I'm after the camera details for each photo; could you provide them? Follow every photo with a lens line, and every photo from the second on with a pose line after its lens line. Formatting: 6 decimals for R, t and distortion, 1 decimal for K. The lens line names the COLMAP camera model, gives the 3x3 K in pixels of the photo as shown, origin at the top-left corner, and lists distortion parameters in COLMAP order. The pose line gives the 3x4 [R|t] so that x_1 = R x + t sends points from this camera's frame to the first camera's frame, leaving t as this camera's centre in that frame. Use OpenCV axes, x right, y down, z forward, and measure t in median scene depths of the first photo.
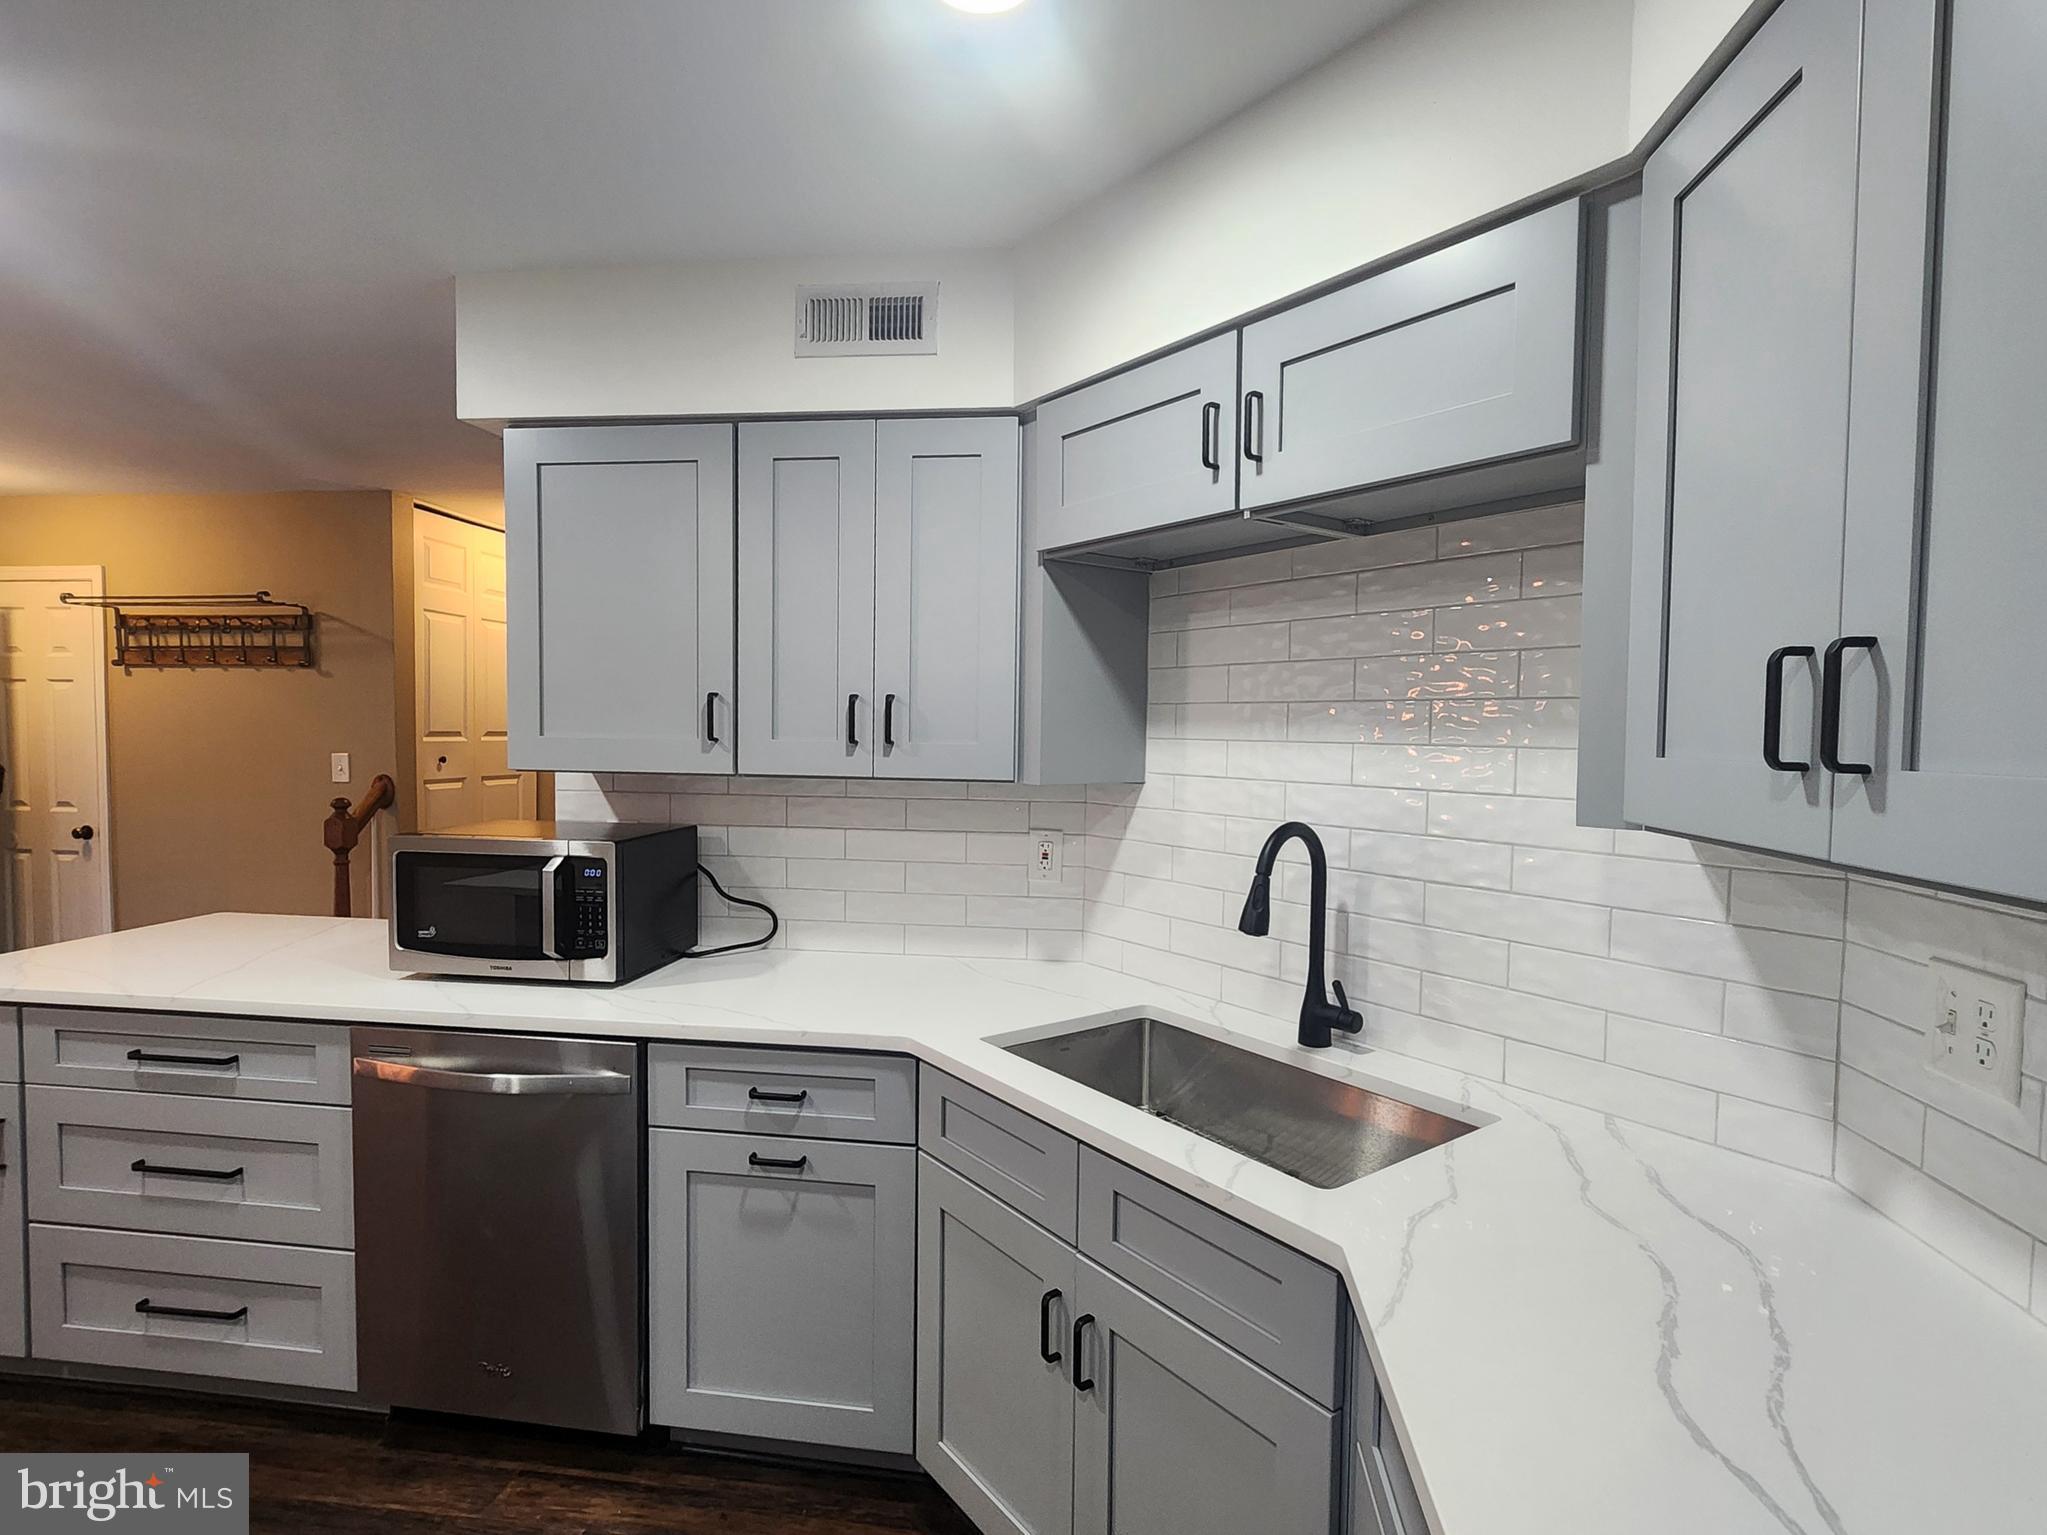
lens RADIAL K [[1072.3, 0, 1023.5], [0, 1072.3, 767.5], [0, 0, 1]] dist [0.001664, 0.001377]
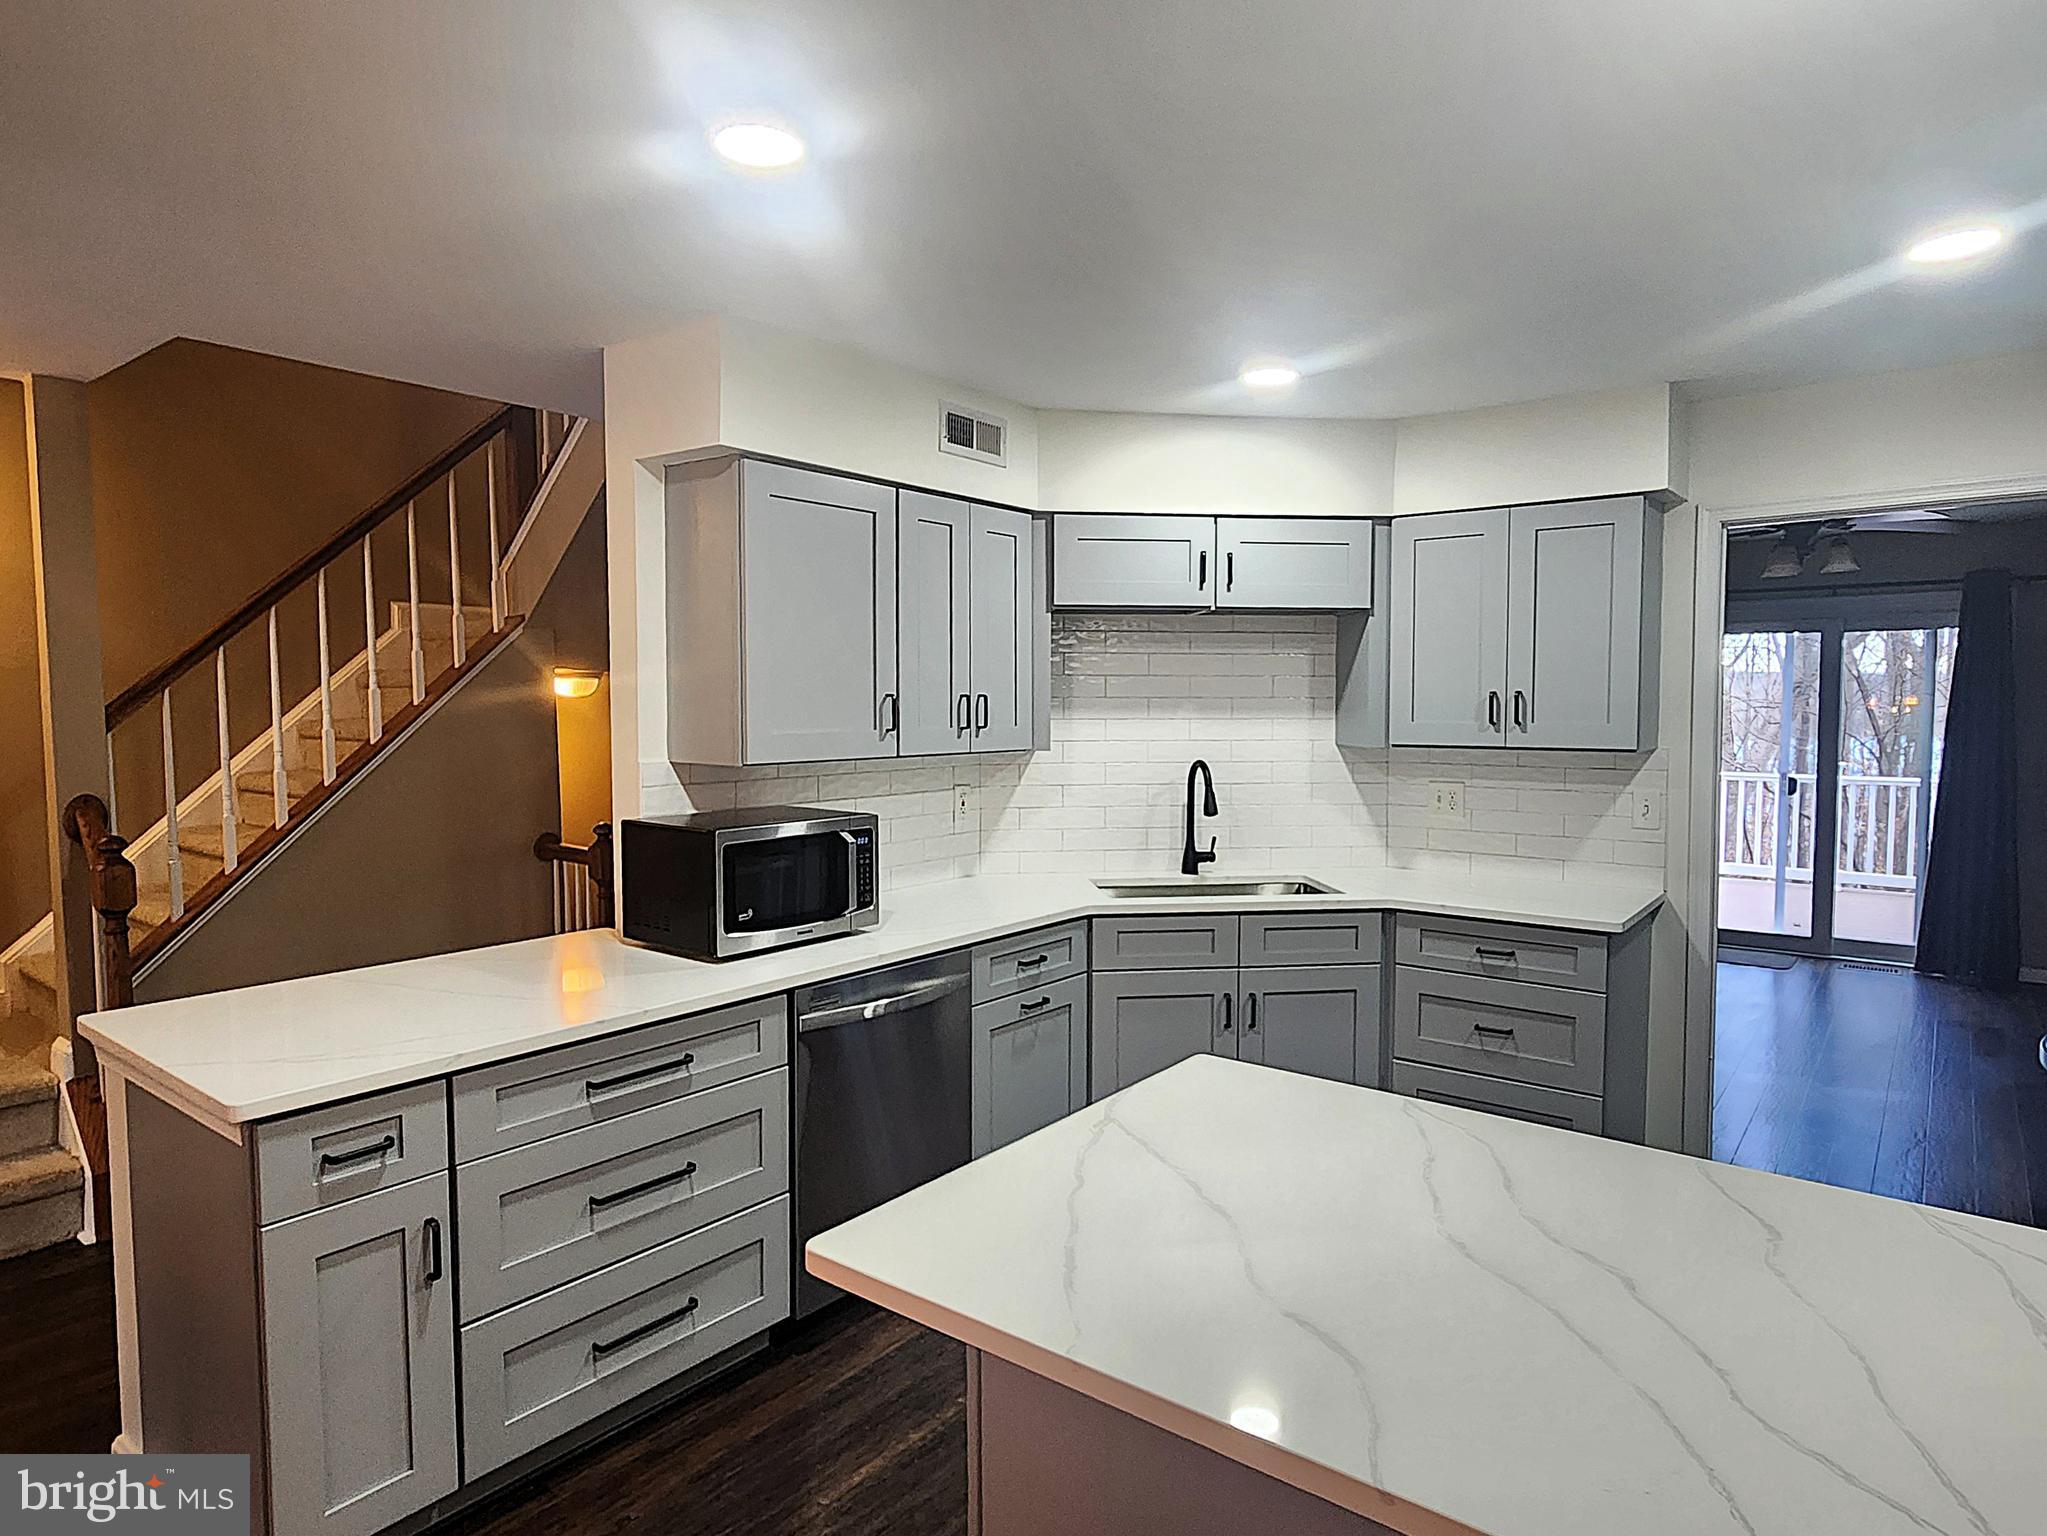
lens RADIAL K [[1168.0, 0, 1023.5], [0, 1168.0, 768.0], [0, 0, 1]] dist [-0.003245, -0.000614]
pose [[0.510073, -0.063884, 0.857756, -1.511538], [0.040791, 0.997913, 0.050065, -0.047931], [-0.859163, 0.009452, 0.511614, 0.147905]]
